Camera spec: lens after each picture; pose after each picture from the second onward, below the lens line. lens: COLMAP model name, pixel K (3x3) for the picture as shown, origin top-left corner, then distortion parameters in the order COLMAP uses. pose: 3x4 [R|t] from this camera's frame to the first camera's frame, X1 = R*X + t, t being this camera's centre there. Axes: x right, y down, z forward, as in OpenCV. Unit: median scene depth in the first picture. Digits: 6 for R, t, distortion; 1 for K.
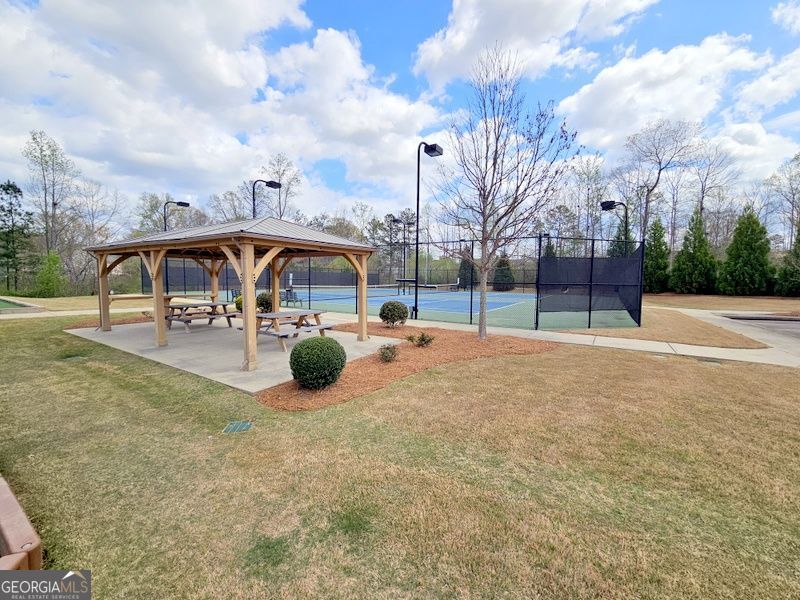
lens RADIAL K [[323.3, 0, 399.0], [0, 323.3, 305.3], [0, 0, 1]] dist [-0.025018, 0.000049]
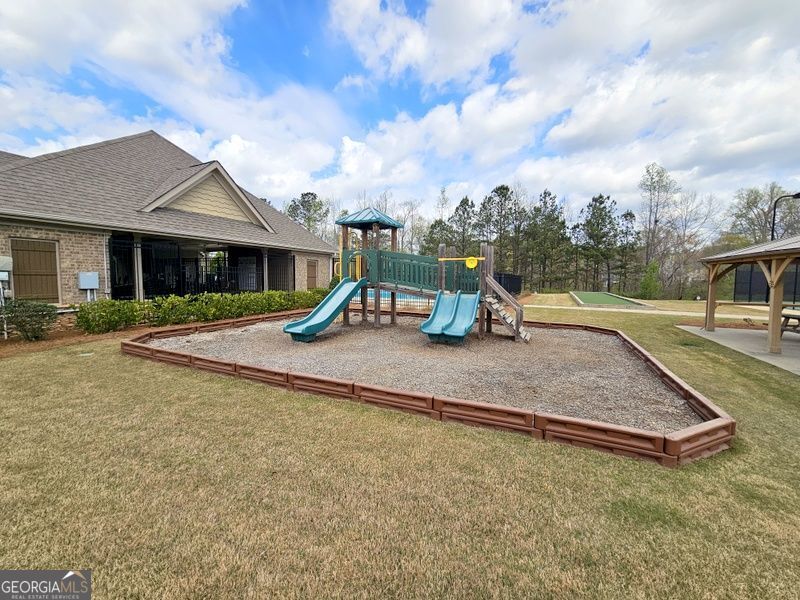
lens RADIAL K [[323.3, 0, 399.0], [0, 323.3, 305.3], [0, 0, 1]] dist [-0.025018, 0.000049]
pose [[0.093499, 0.069877, -0.993164, 0.073100], [-0.087728, 0.994232, 0.061693, 0.012693], [0.991747, 0.081360, 0.099090, -0.181702]]
